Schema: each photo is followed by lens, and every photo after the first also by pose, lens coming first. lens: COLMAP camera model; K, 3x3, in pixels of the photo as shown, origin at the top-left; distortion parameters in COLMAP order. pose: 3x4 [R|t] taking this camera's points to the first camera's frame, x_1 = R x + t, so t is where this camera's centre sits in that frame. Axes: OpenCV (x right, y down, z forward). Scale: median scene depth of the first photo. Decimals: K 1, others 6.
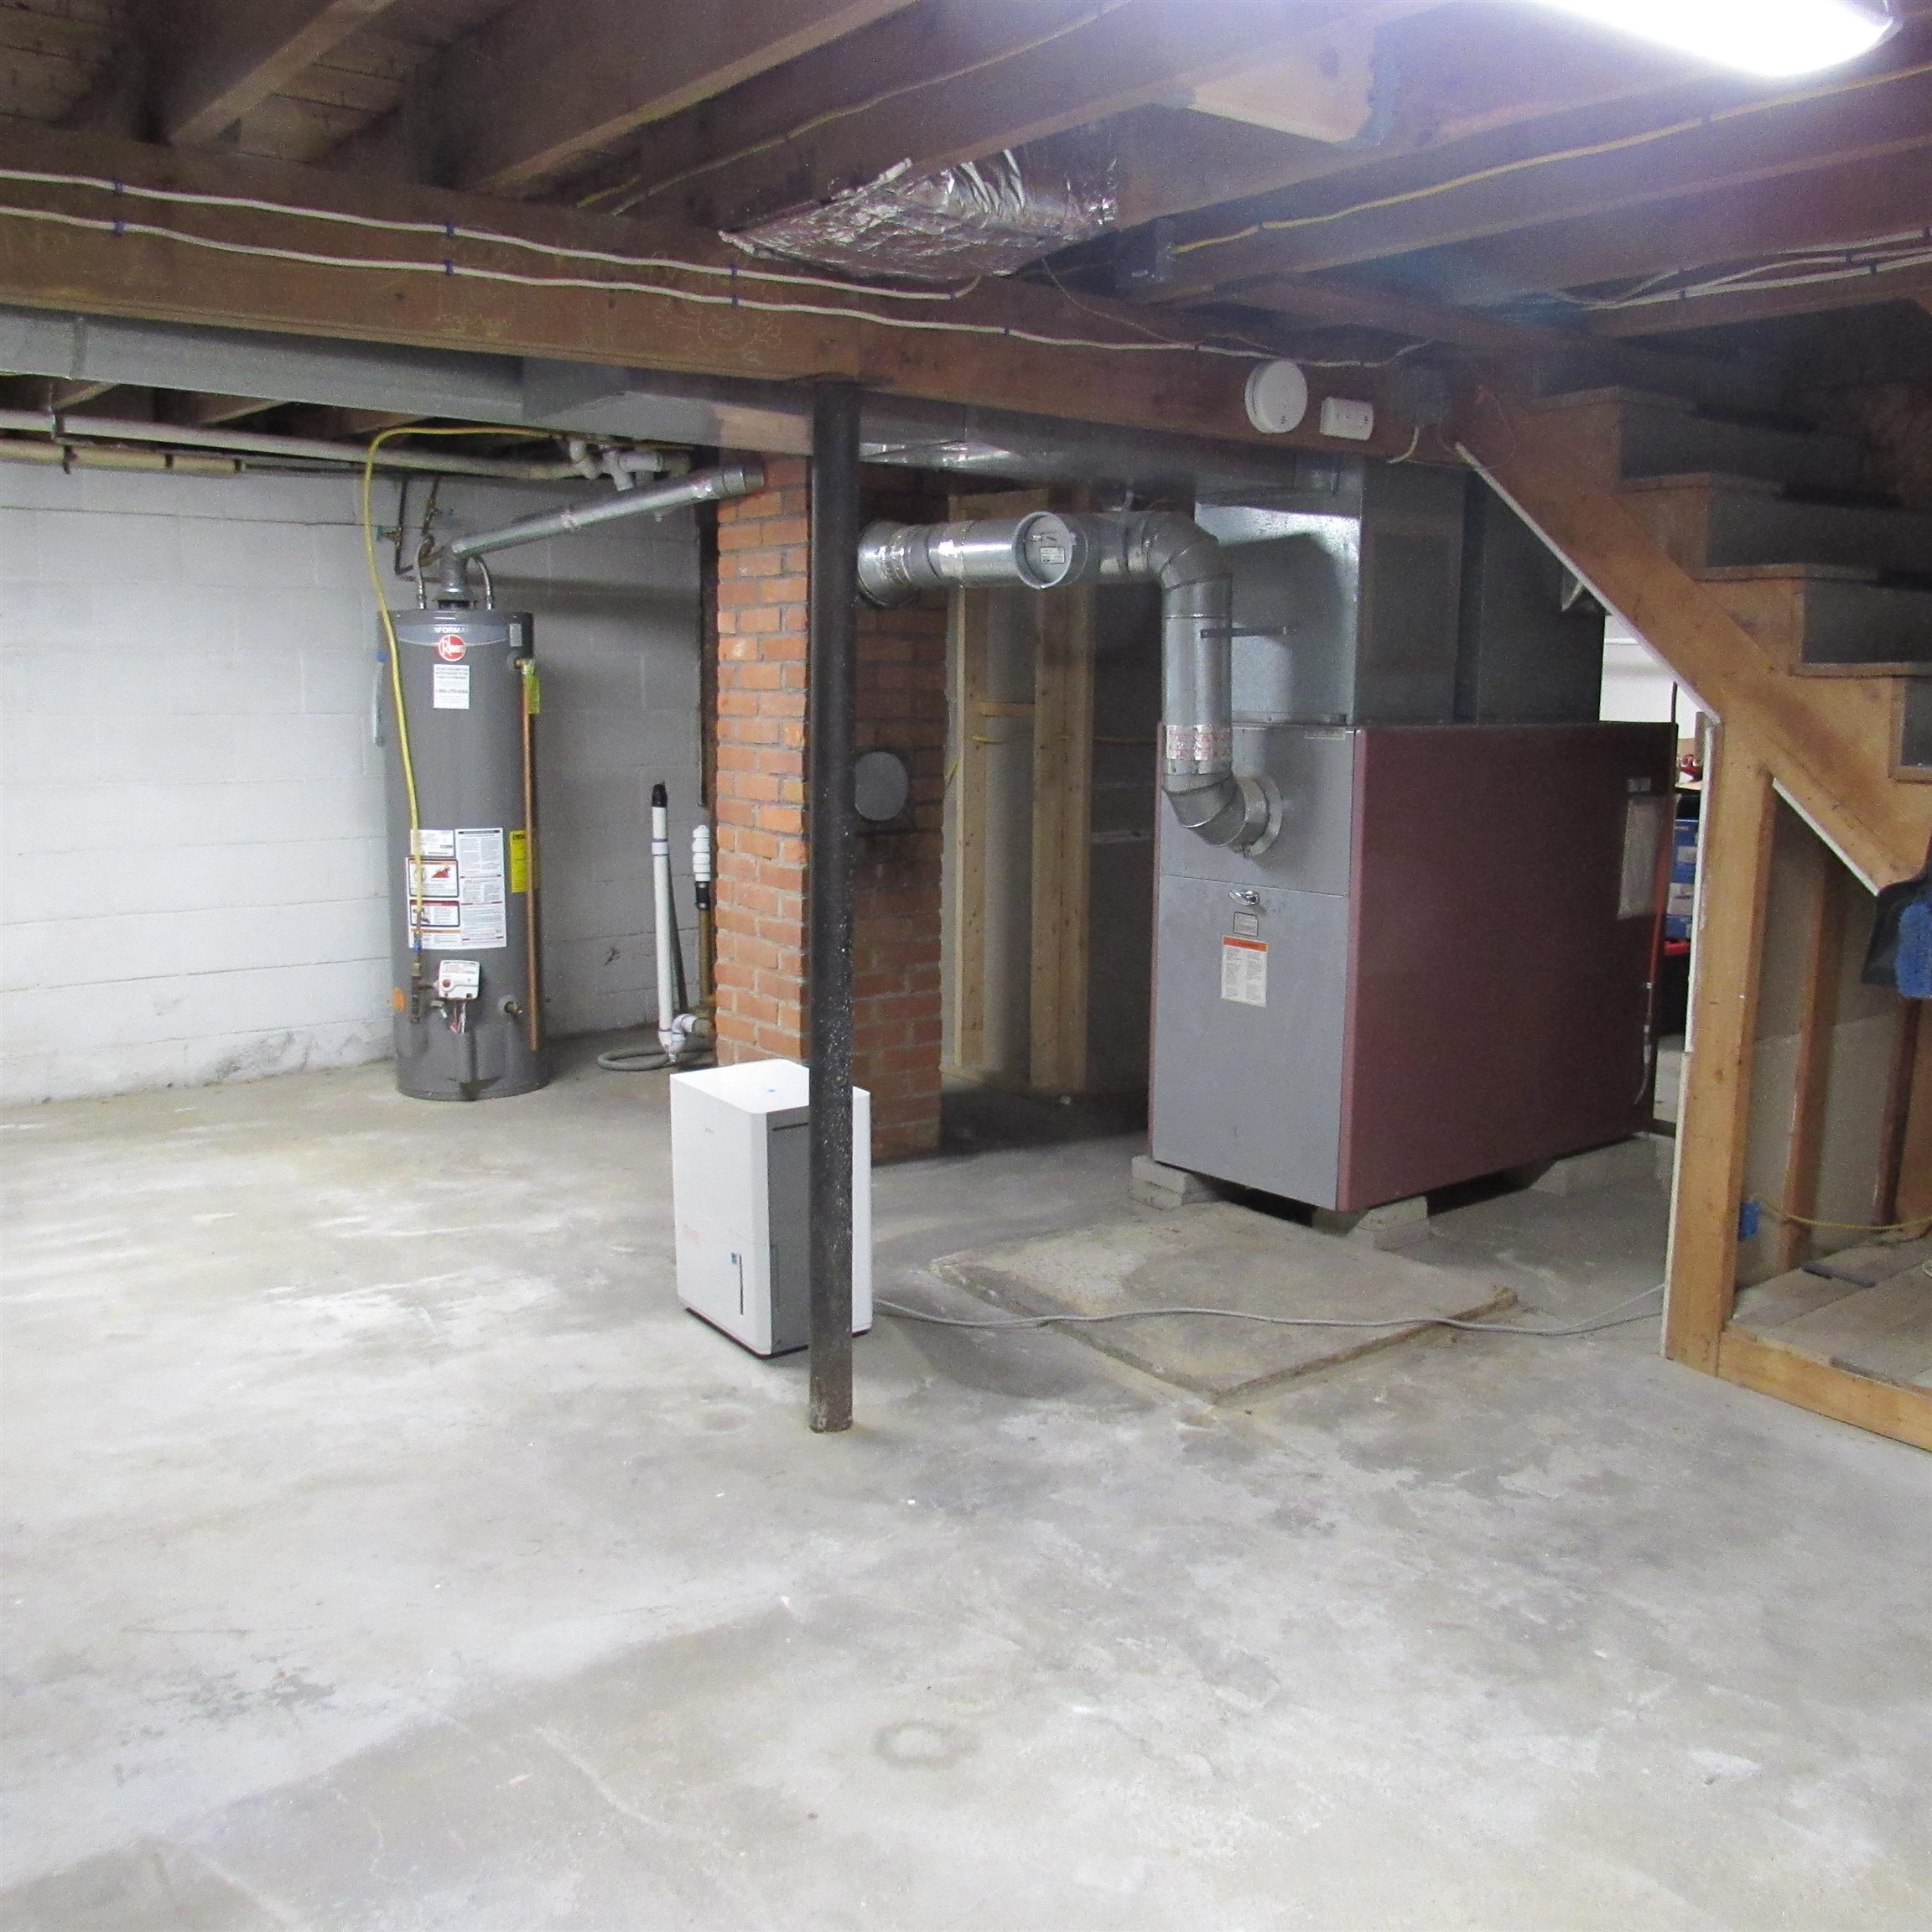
lens RADIAL K [[1837.4, 0, 976.0], [0, 1837.4, 963.0], [0, 0, 1]] dist [-0.021686, 0.000000]
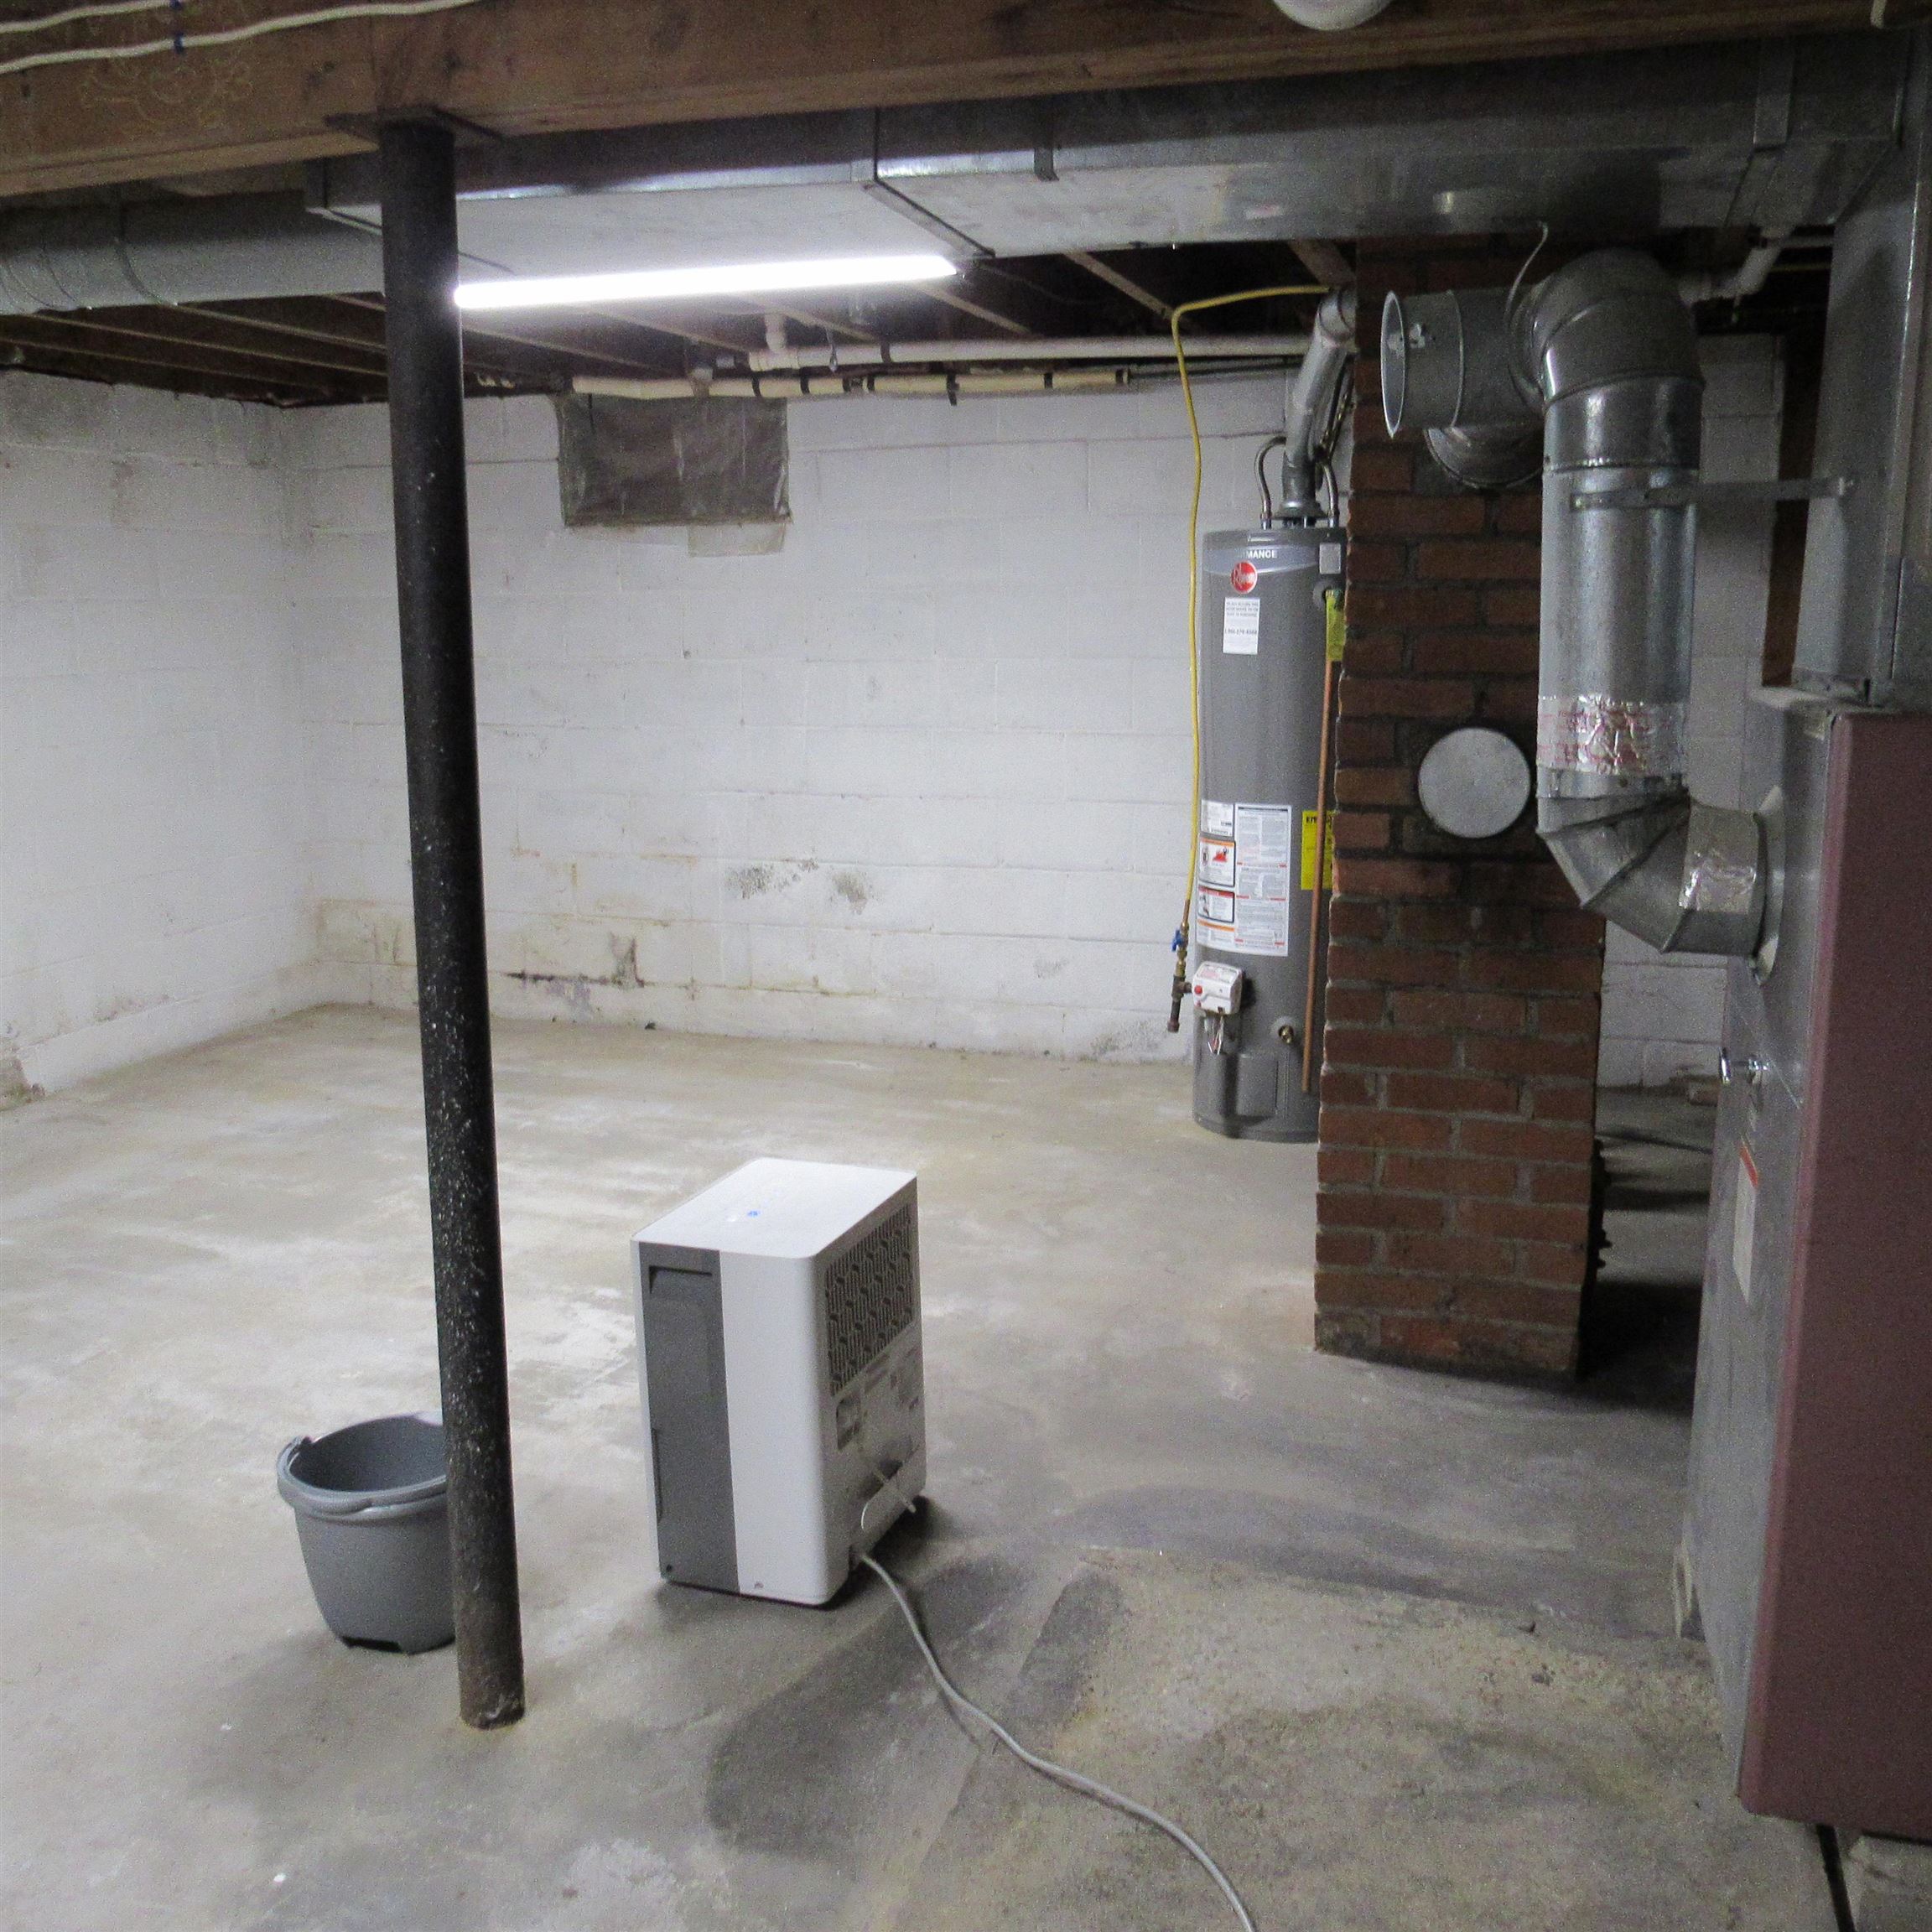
lens RADIAL K [[1837.4, 0, 969.6], [0, 1837.4, 966.3], [0, 0, 1]] dist [-0.021686, 0.000000]
pose [[0.567817, 0.141947, -0.810823, 0.328971], [-0.117769, 0.988895, 0.090648, -0.064136], [0.814686, 0.044018, 0.578229, 0.458443]]
